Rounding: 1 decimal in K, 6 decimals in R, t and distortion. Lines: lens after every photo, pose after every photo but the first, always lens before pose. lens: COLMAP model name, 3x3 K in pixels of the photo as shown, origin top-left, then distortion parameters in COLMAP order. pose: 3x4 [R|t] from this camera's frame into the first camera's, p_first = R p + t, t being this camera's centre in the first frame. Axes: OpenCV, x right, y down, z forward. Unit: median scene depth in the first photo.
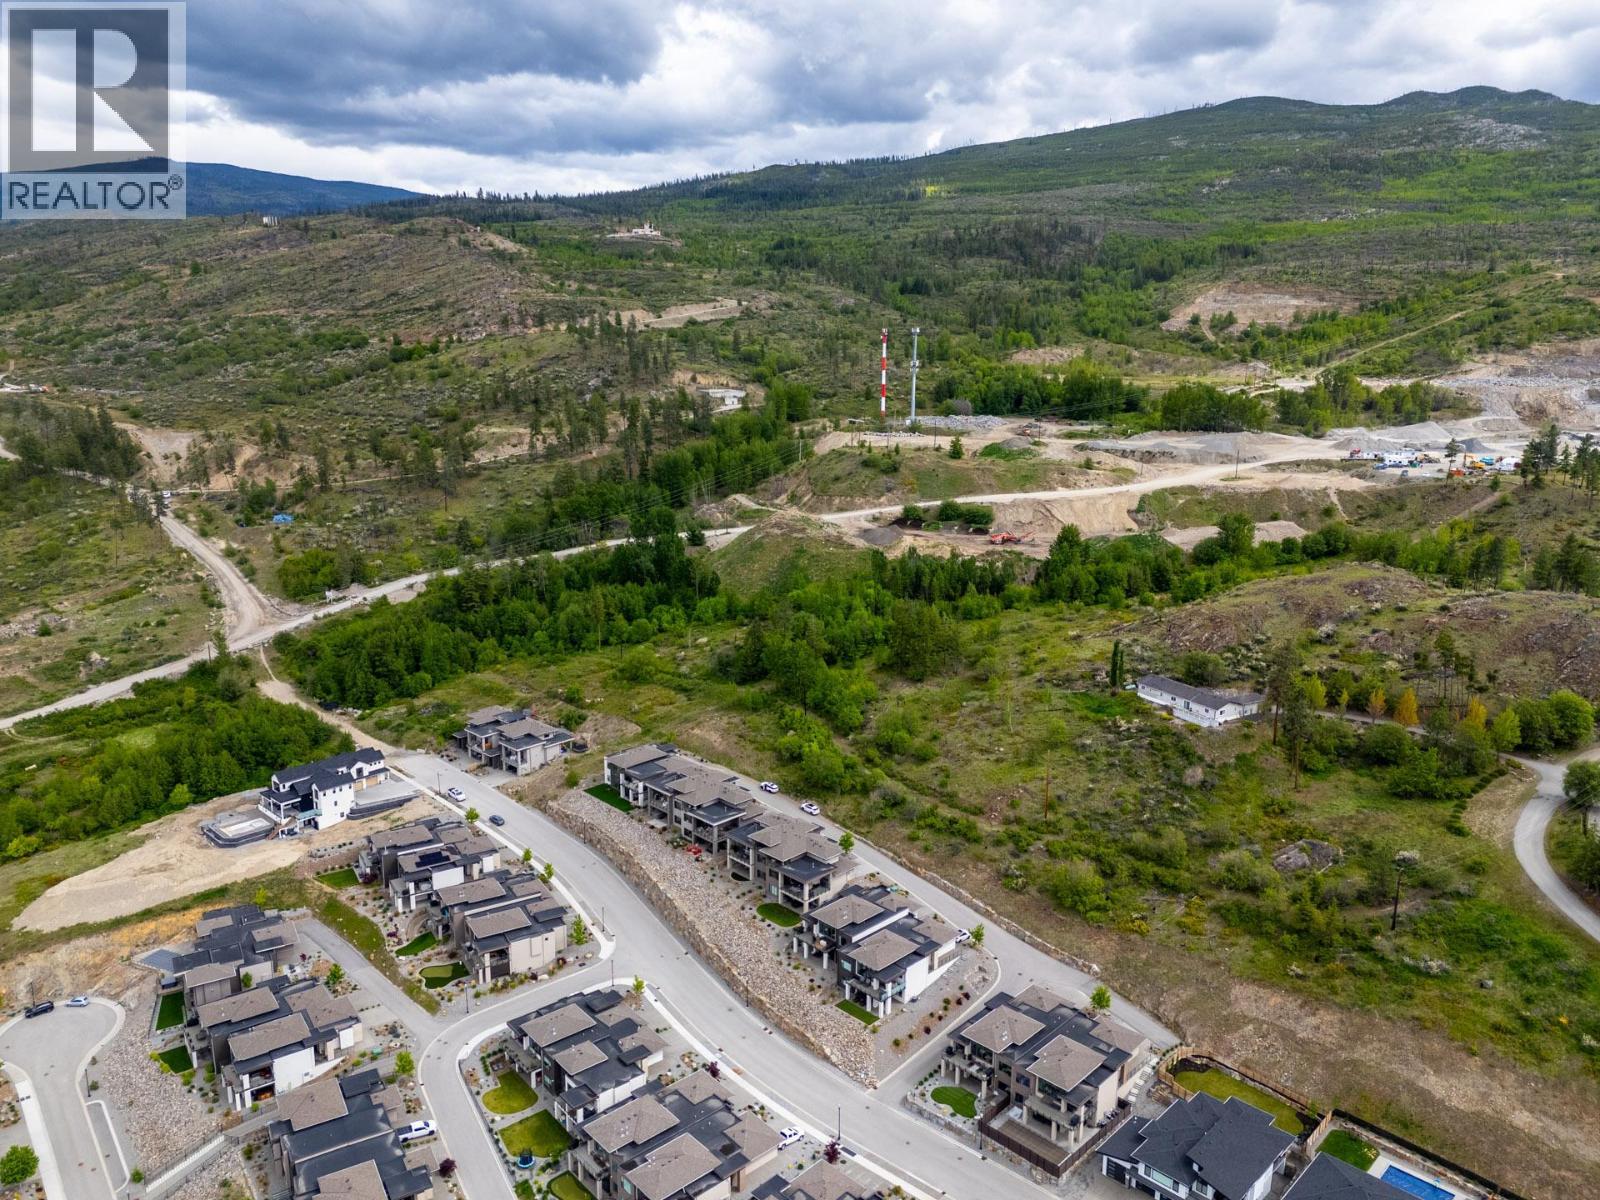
lens RADIAL K [[1184.5, 0, 800.0], [0, 1184.5, 600.0], [0, 0, 1]] dist [0.073846, -0.068041]
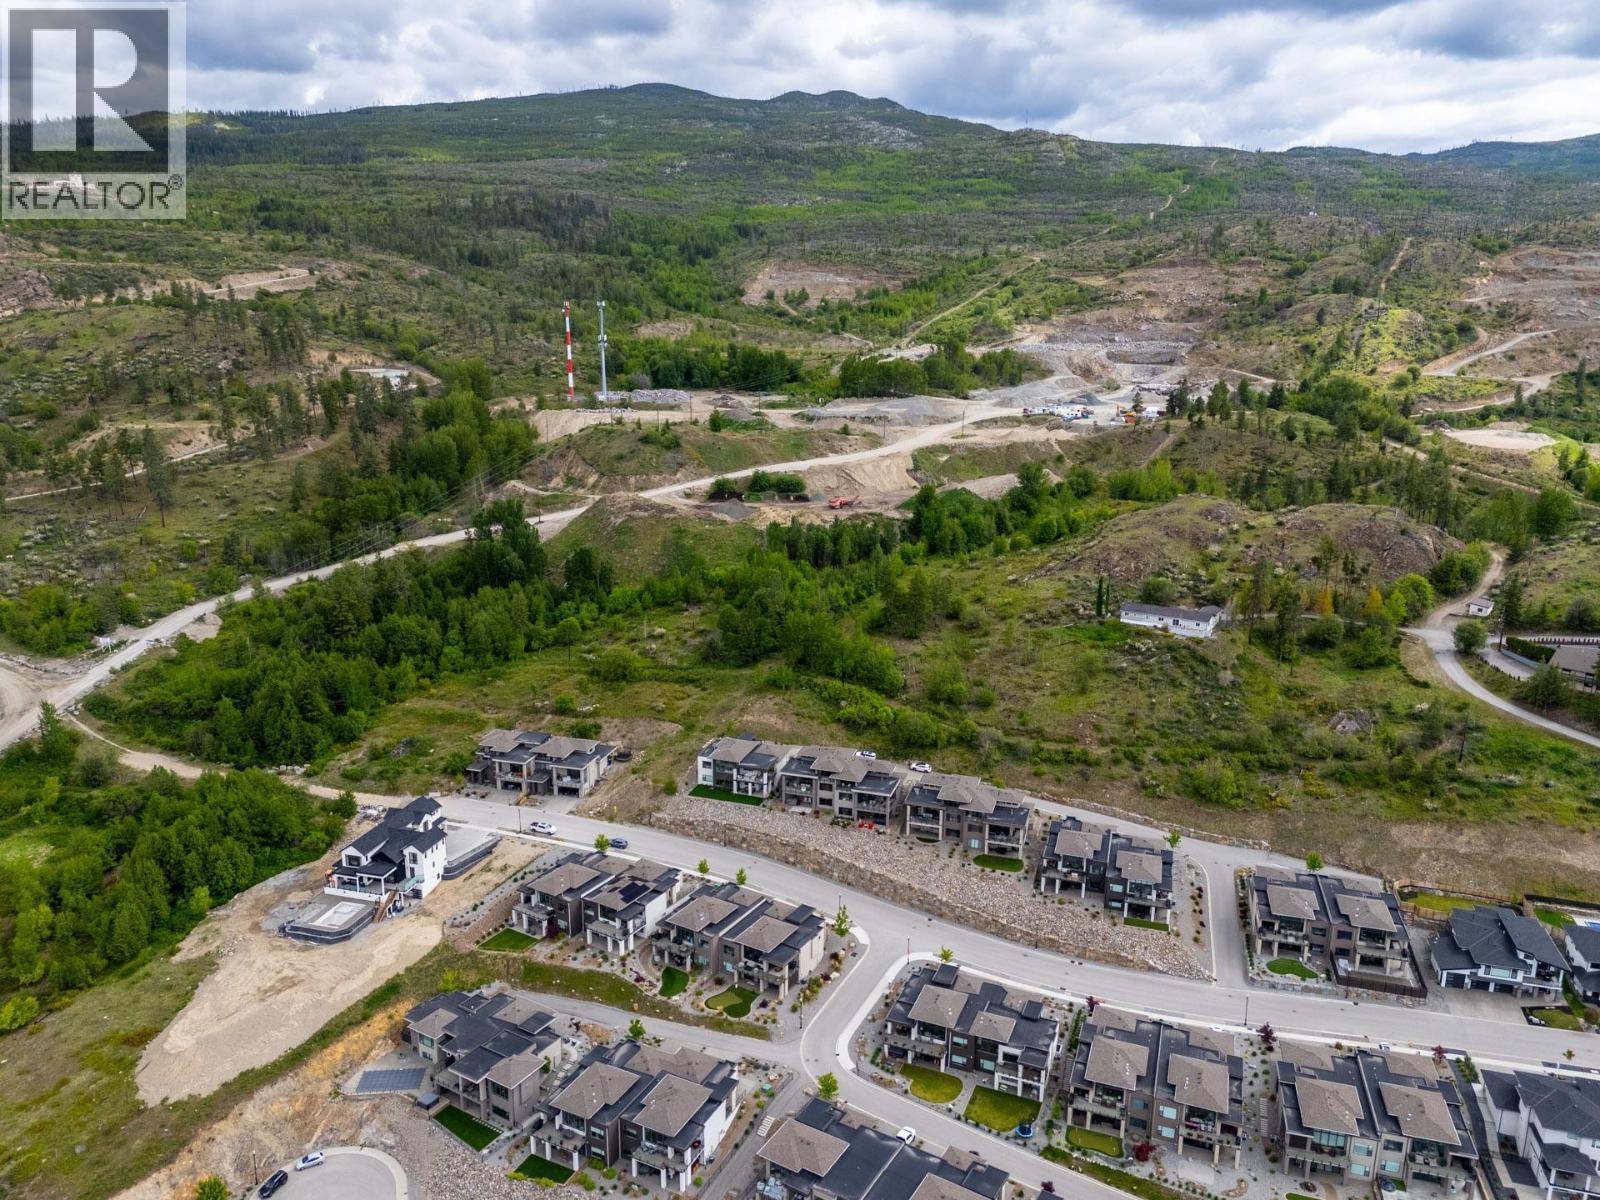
lens RADIAL K [[1184.5, 0, 800.0], [0, 1184.5, 600.0], [0, 0, 1]] dist [0.073846, -0.068041]
pose [[0.881864, -0.117848, 0.456539, -0.505062], [0.108417, 0.992998, 0.046904, -0.027750], [-0.458870, 0.008134, 0.888466, 0.117787]]
